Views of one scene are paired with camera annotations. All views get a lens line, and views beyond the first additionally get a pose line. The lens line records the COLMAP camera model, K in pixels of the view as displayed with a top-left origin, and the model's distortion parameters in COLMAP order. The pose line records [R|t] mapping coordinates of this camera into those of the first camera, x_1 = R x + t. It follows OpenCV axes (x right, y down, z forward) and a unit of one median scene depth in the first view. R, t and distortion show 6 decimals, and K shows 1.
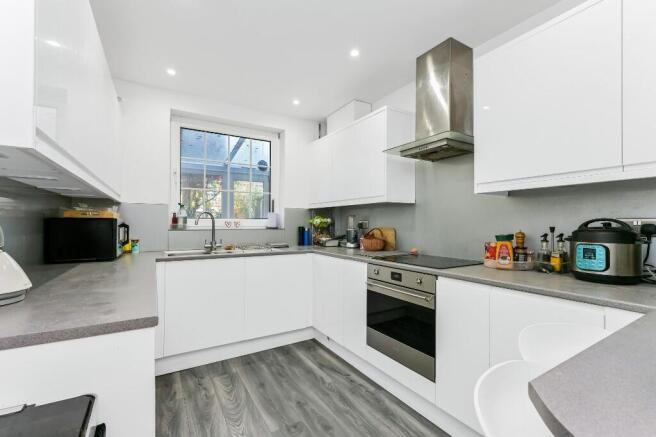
lens RADIAL K [[306.0, 0, 325.4], [0, 306.0, 220.5], [0, 0, 1]] dist [-0.008245, -0.000743]
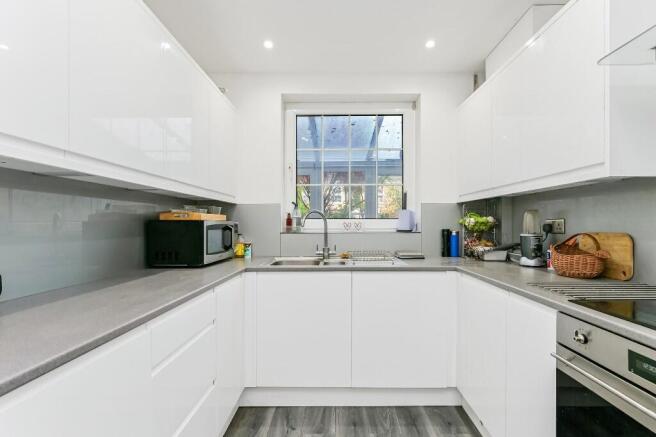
lens RADIAL K [[306.0, 0, 333.6], [0, 306.0, 222.3], [0, 0, 1]] dist [-0.008245, -0.000743]
pose [[0.859987, -0.009819, -0.510222, 0.060888], [0.011329, 0.999936, -0.000150, 0.002132], [0.510191, -0.005651, 0.860043, 0.319230]]
